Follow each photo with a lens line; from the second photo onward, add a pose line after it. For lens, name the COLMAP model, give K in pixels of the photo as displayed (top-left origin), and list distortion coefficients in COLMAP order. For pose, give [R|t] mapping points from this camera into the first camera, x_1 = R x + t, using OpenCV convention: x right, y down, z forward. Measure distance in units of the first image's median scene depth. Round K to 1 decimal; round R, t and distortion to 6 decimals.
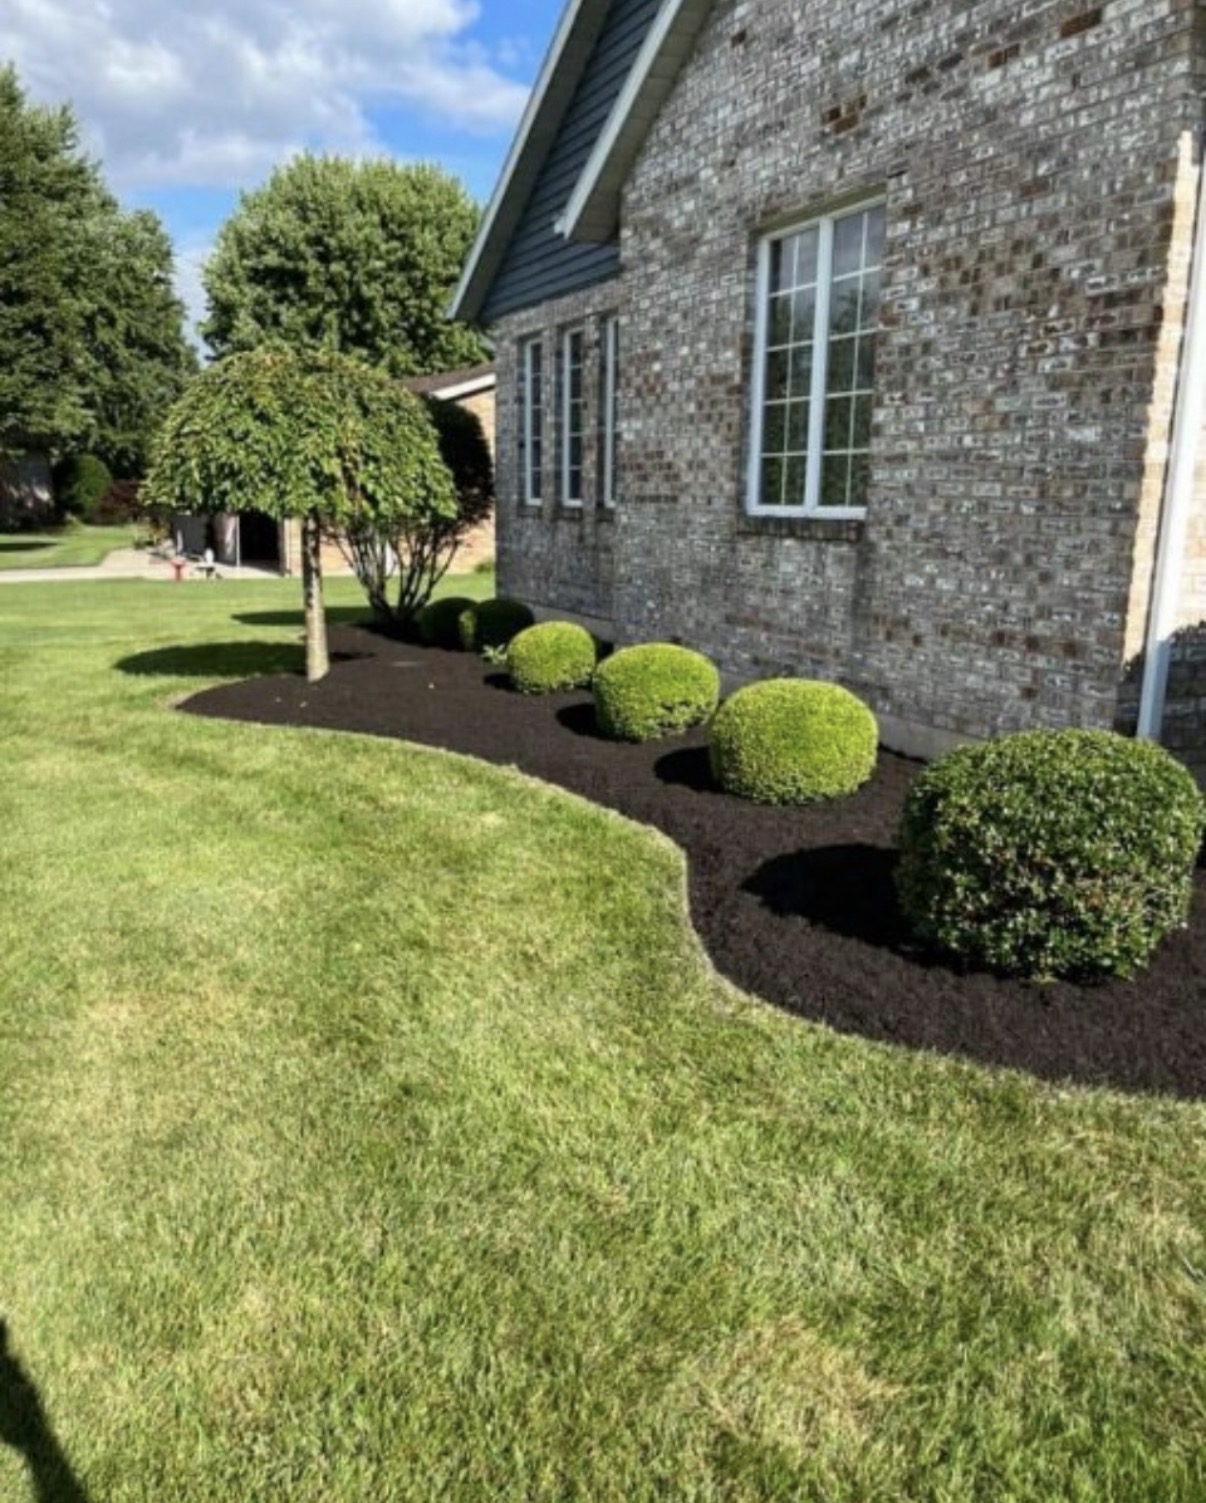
lens RADIAL K [[1188.3, 0, 600.4], [0, 1188.3, 750.8], [0, 0, 1]] dist [-0.011844, -0.040471]
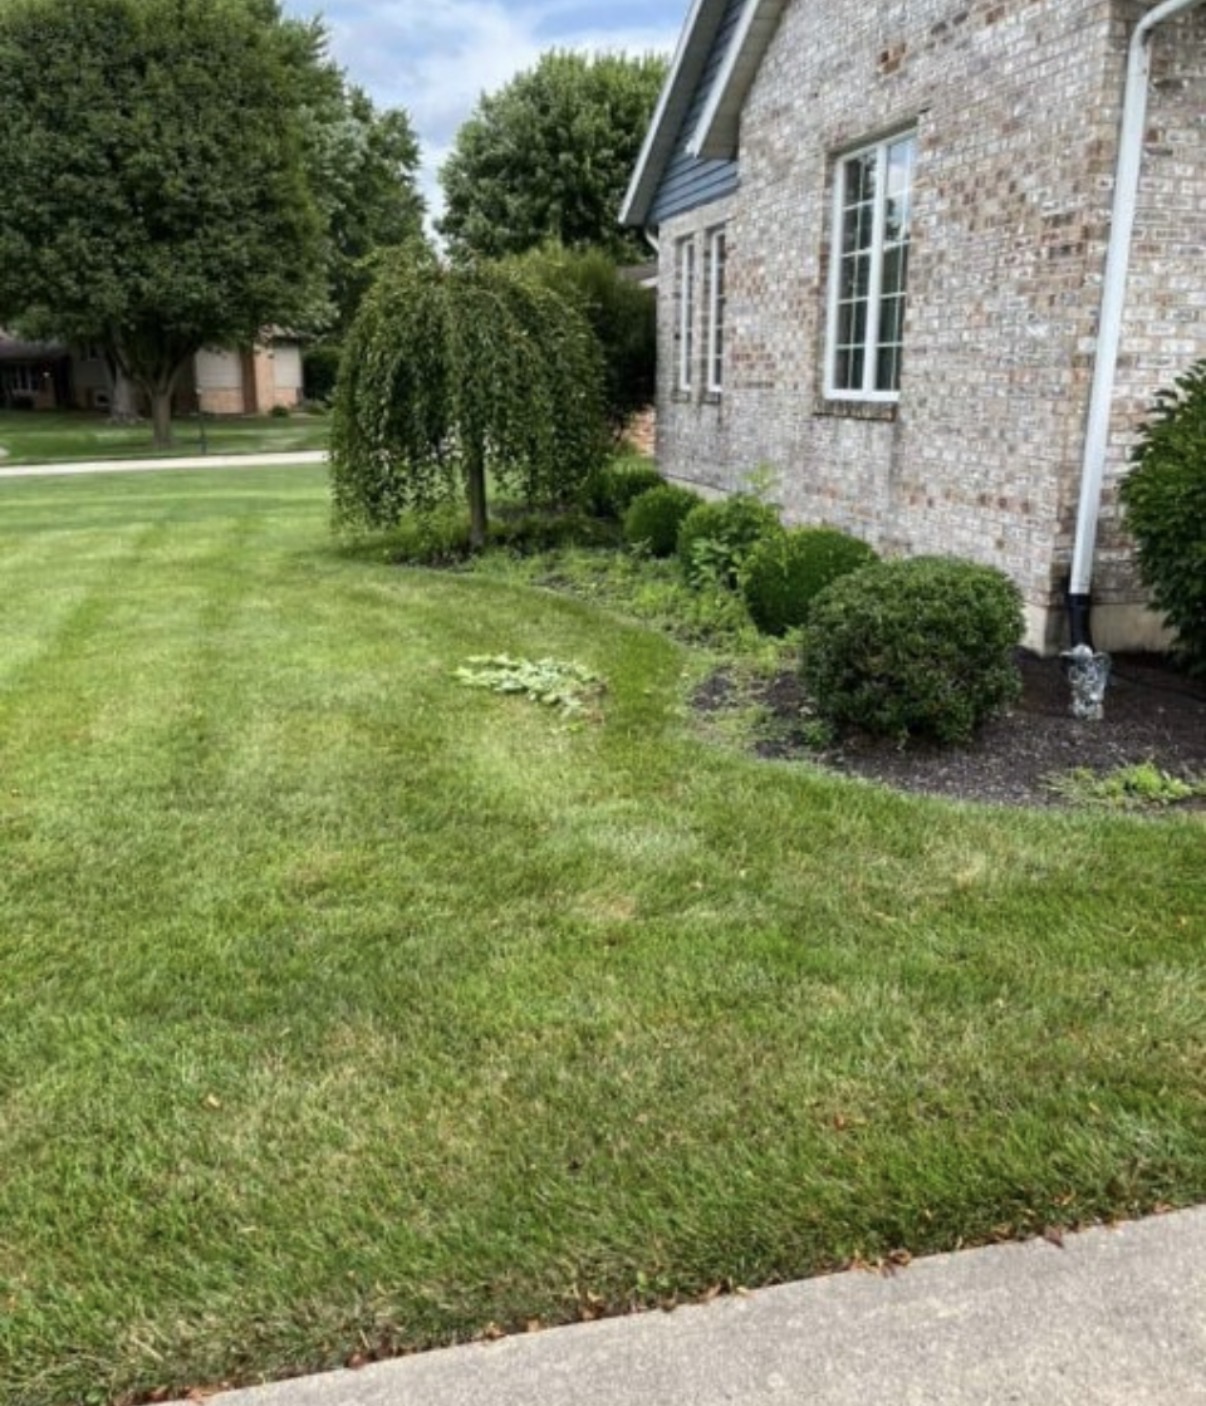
lens RADIAL K [[1182.6, 0, 603.6], [0, 1182.6, 705.6], [0, 0, 1]] dist [-0.055270, -0.011321]
pose [[0.982526, 0.031240, -0.183487, 0.151859], [-0.020215, 0.997893, 0.061653, 0.041313], [0.185026, -0.056867, 0.981087, -0.220955]]
